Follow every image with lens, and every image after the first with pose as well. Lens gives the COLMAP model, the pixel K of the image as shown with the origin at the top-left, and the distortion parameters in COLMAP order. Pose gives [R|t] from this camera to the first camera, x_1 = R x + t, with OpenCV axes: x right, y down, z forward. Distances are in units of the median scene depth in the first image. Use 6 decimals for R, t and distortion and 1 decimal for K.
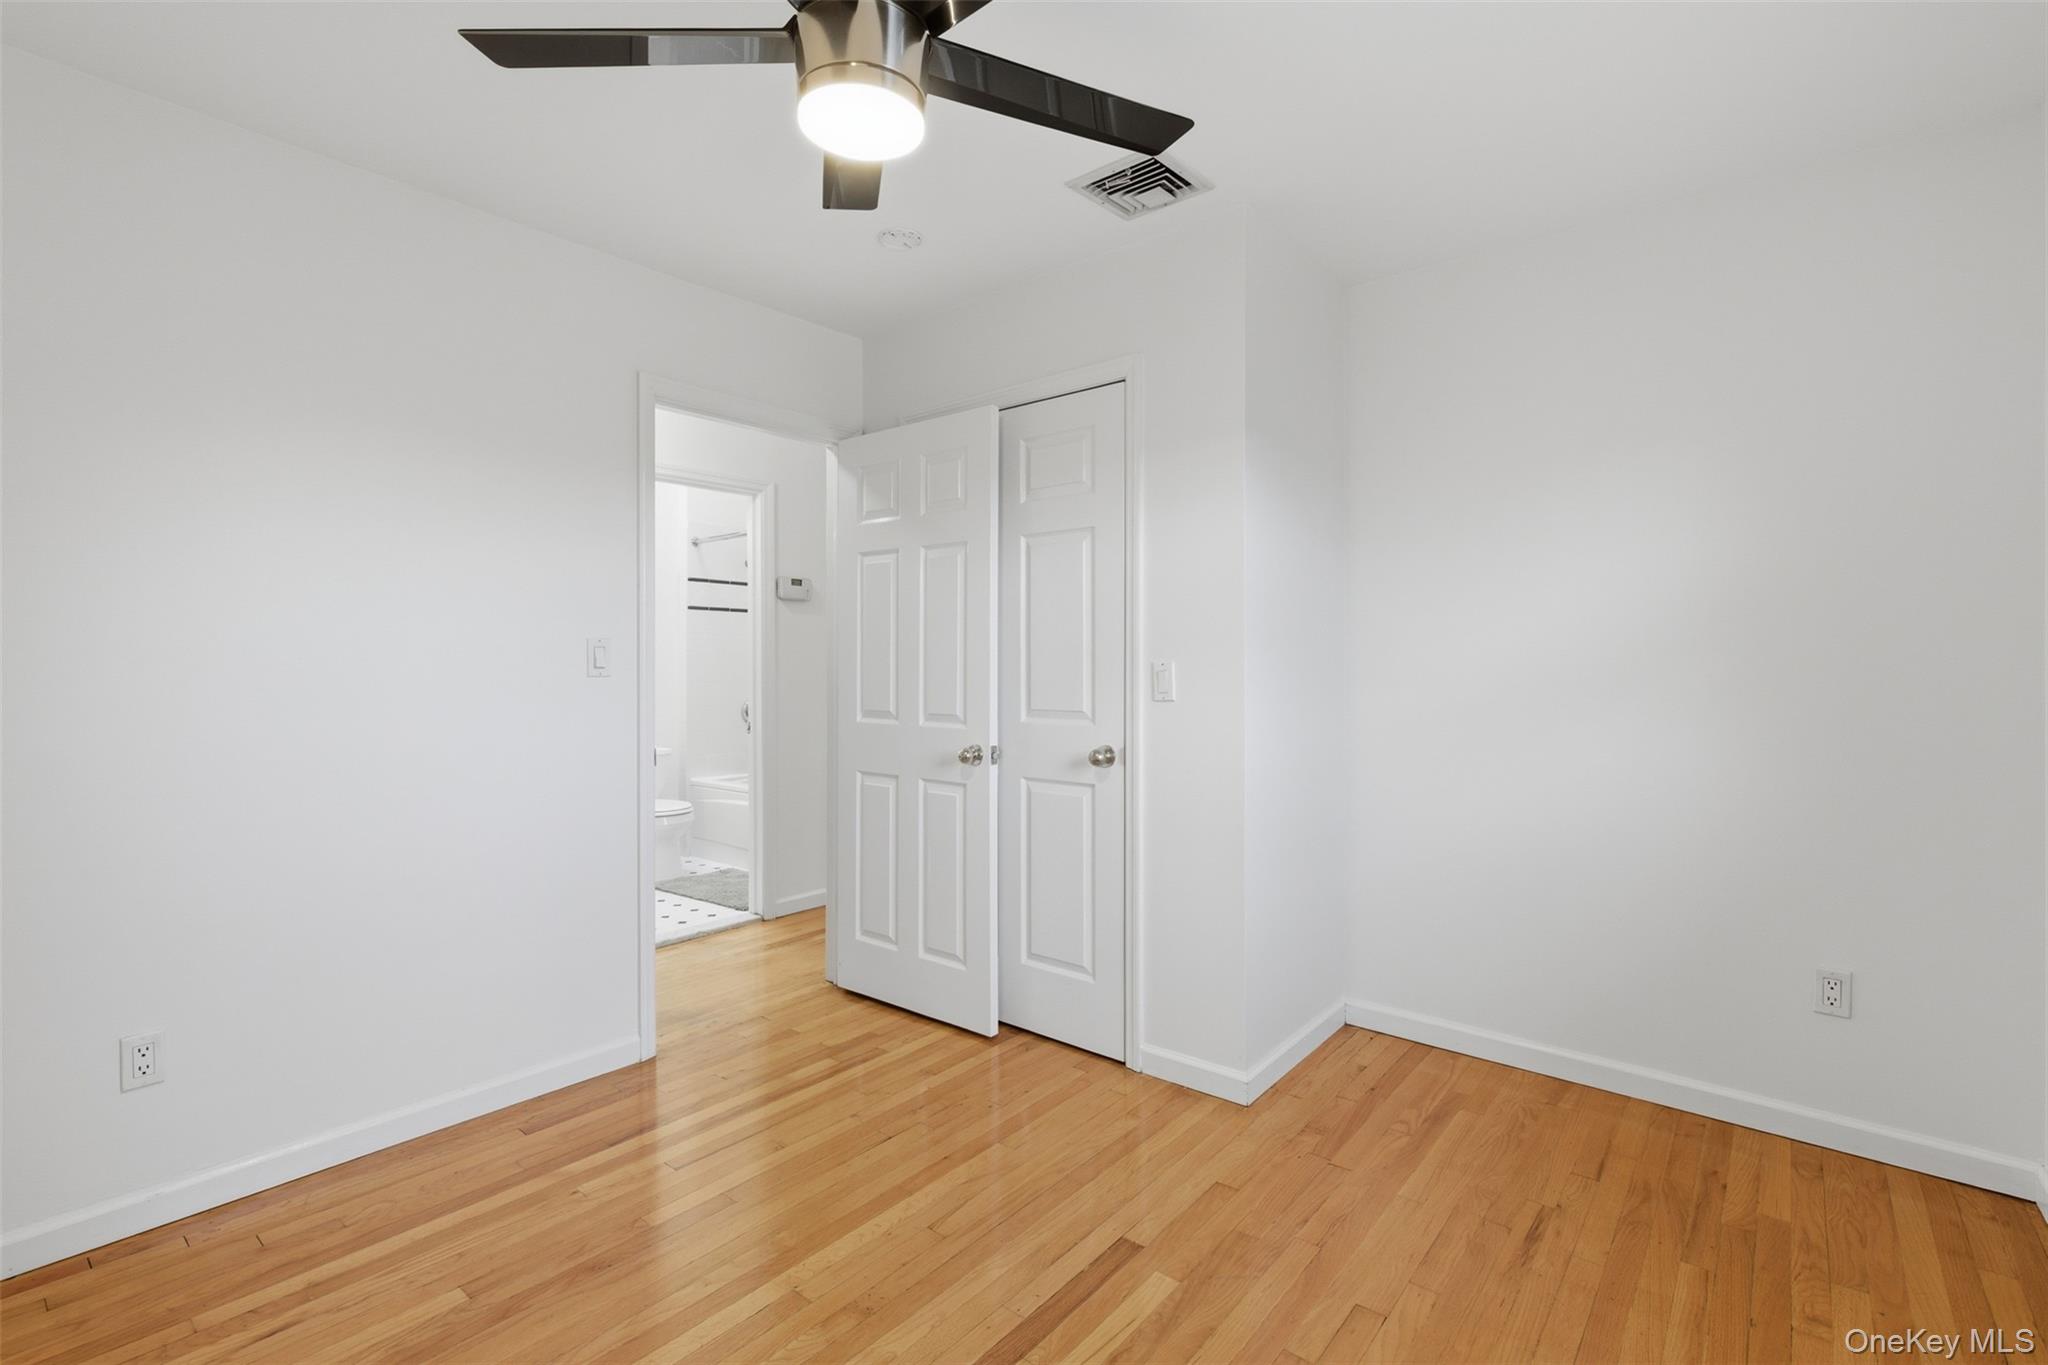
lens RADIAL K [[932.1, 0, 1033.0], [0, 932.1, 667.7], [0, 0, 1]] dist [-0.001827, 0.000128]
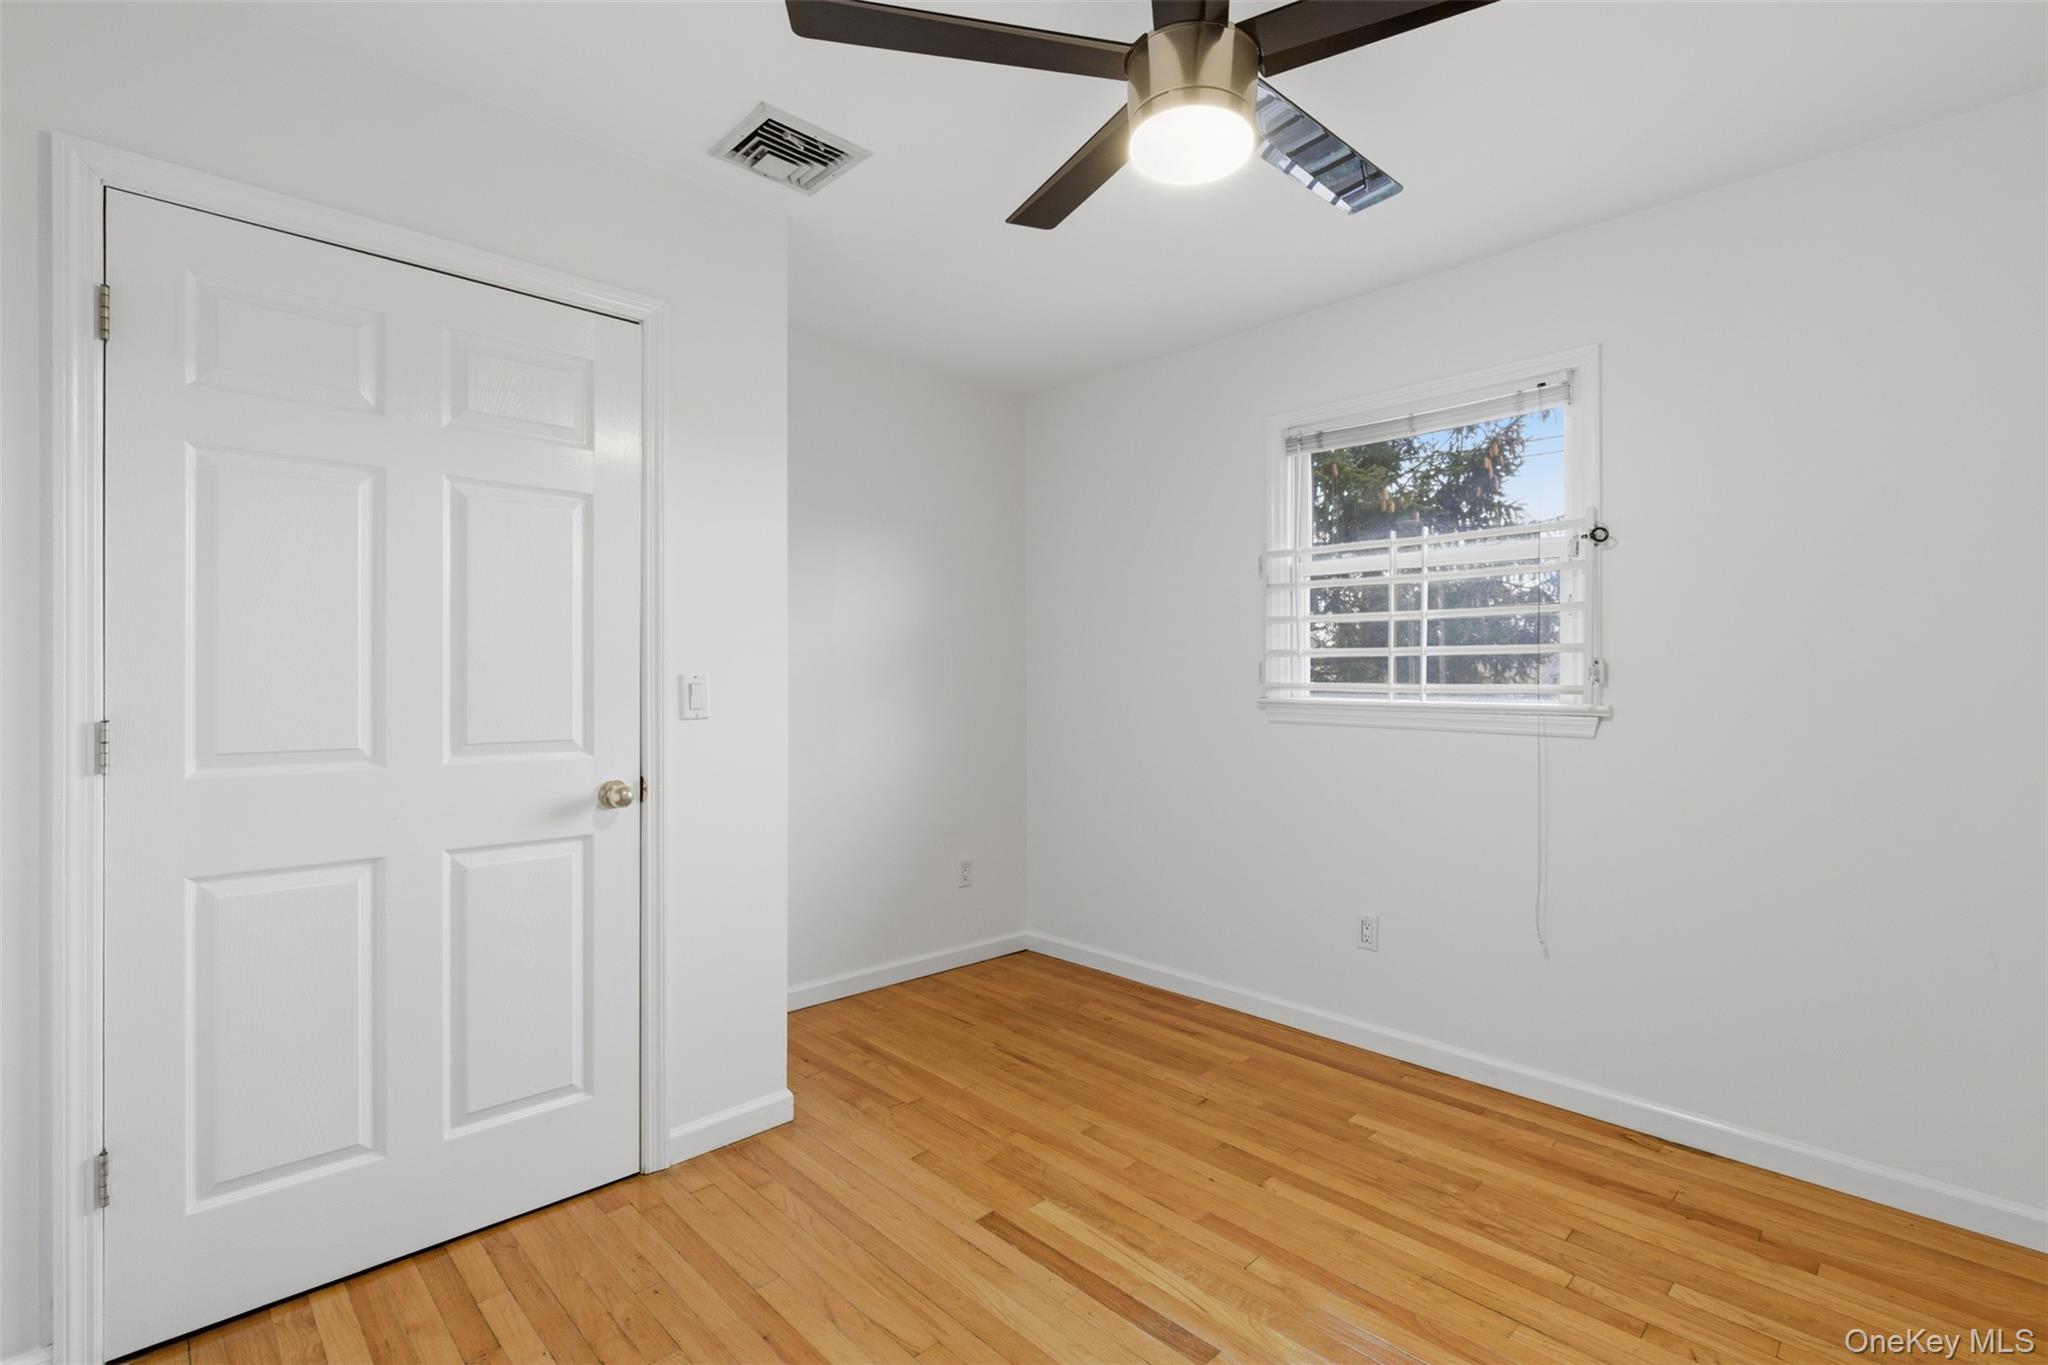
lens RADIAL K [[920.3, 0, 1030.0], [0, 920.3, 679.5], [0, 0, 1]] dist [-0.000775, 0.000100]
pose [[0.118617, -0.001352, 0.992939, -0.750827], [0.003099, 0.999995, 0.000991, -0.000416], [-0.992935, 0.002960, 0.118621, 0.659192]]
